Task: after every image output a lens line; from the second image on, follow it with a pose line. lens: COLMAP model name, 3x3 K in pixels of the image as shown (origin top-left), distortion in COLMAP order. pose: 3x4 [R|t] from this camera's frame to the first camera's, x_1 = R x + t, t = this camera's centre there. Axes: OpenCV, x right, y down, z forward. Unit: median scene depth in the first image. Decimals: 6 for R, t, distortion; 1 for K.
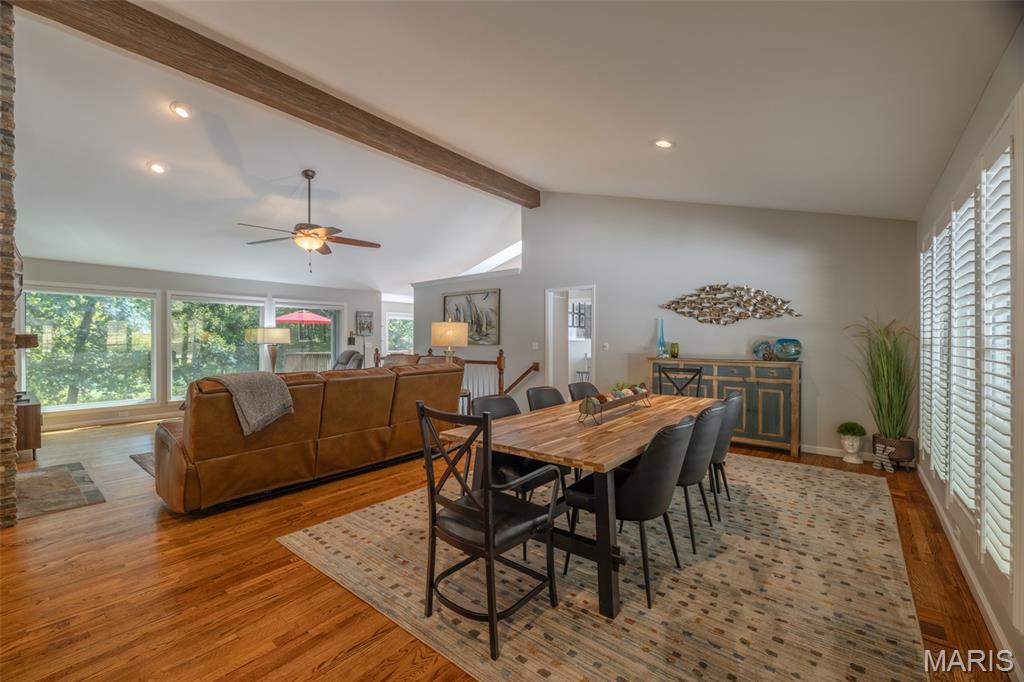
lens RADIAL K [[425.4, 0, 504.9], [0, 425.4, 341.2], [0, 0, 1]] dist [-0.002549, 0.000123]
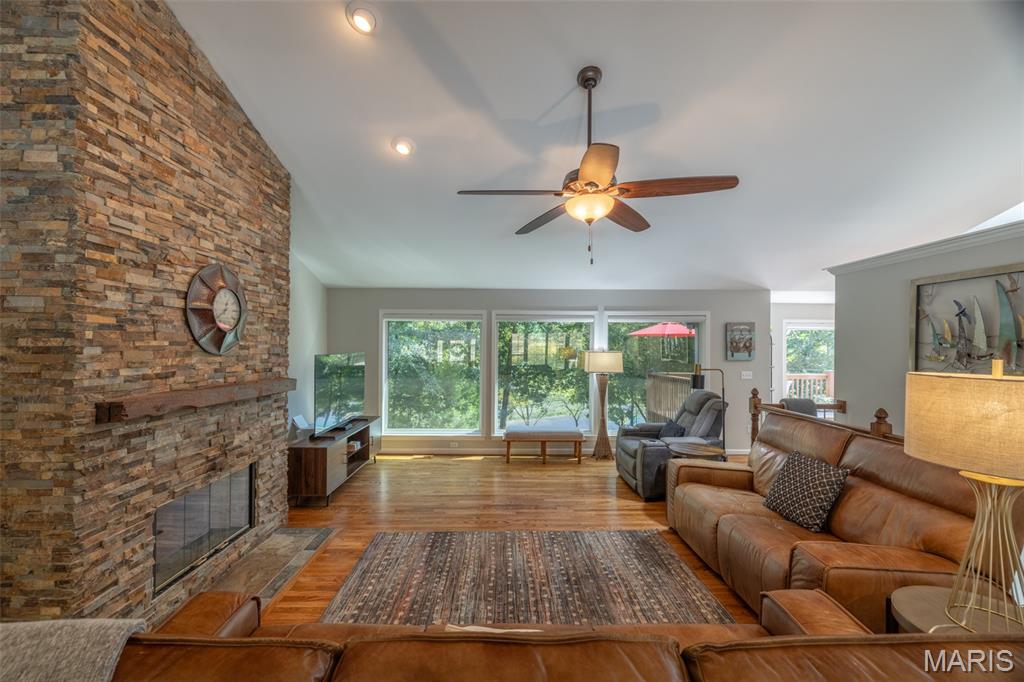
lens RADIAL K [[425.4, 0, 506.5], [0, 425.4, 342.9], [0, 0, 1]] dist [-0.002549, 0.000123]
pose [[0.645080, -0.000640, -0.764115, -0.083198], [-0.006384, 0.999960, -0.006227, -0.040170], [0.764089, 0.008895, 0.645050, 0.388900]]
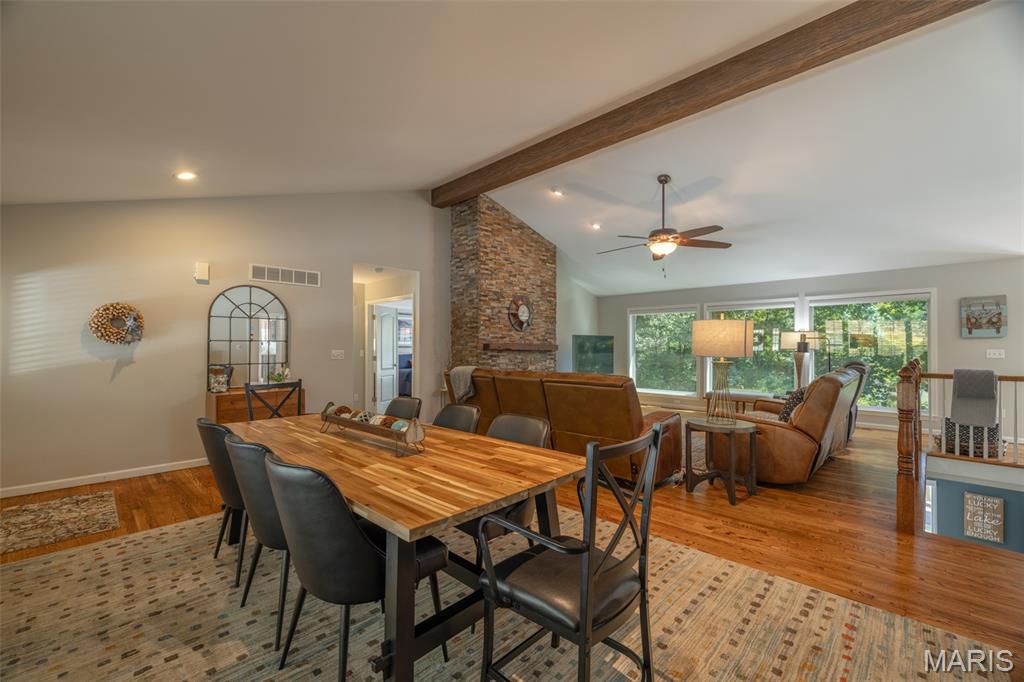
lens RADIAL K [[425.4, 0, 507.6], [0, 425.4, 343.3], [0, 0, 1]] dist [-0.002549, 0.000123]
pose [[-0.085128, -0.003899, -0.996362, 0.372283], [-0.000993, 0.999992, -0.003829, -0.003045], [0.996370, 0.000664, -0.085131, 0.479816]]
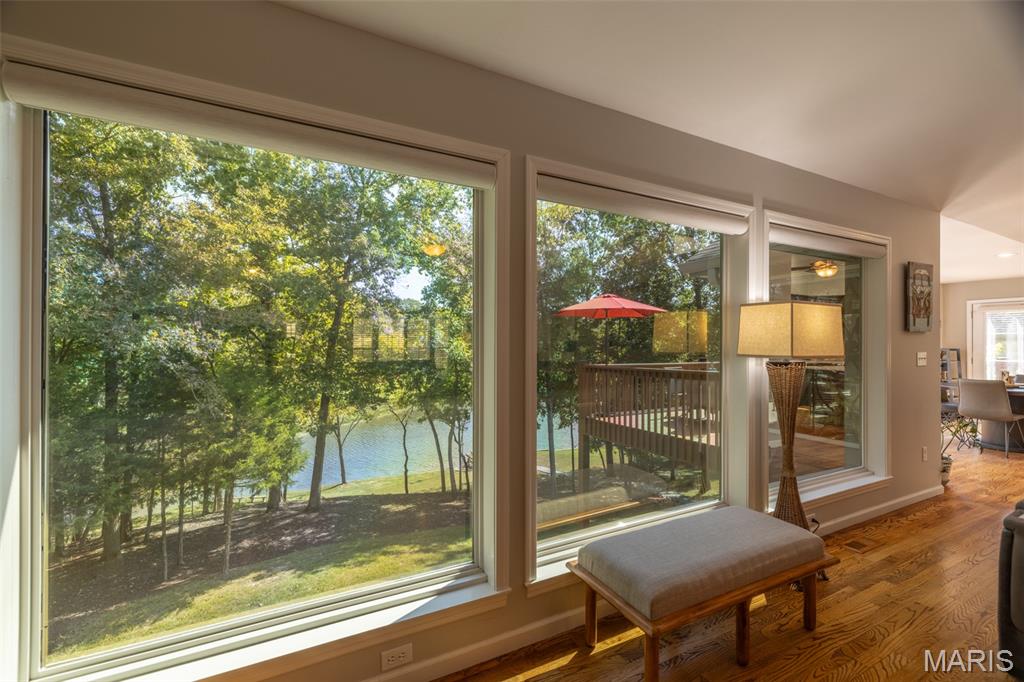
lens RADIAL K [[425.4, 0, 507.6], [0, 425.4, 342.6], [0, 0, 1]] dist [-0.002549, 0.000123]
pose [[0.918211, 0.000707, -0.396091, -0.607137], [-0.002126, 0.999993, -0.003143, -0.003618], [0.396086, 0.003728, 0.918206, 0.654447]]
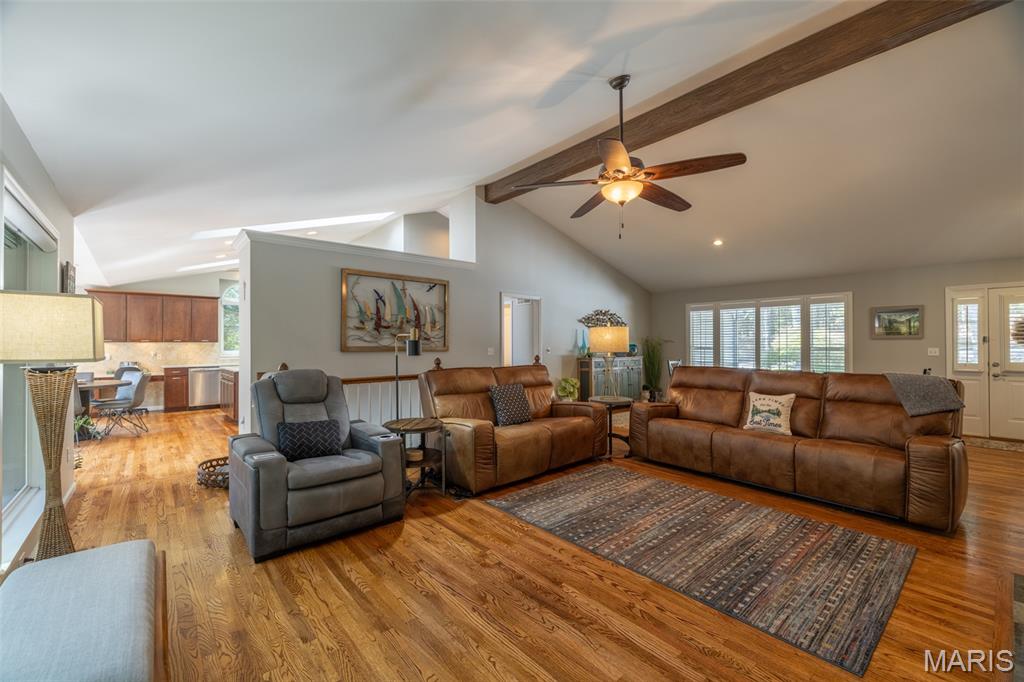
lens RADIAL K [[425.4, 0, 507.5], [0, 425.4, 342.3], [0, 0, 1]] dist [-0.002549, 0.000123]
pose [[0.174007, 0.004875, 0.984732, -0.734986], [0.004785, 0.999972, -0.005796, -0.003121], [-0.984733, 0.005721, 0.173979, 0.702526]]
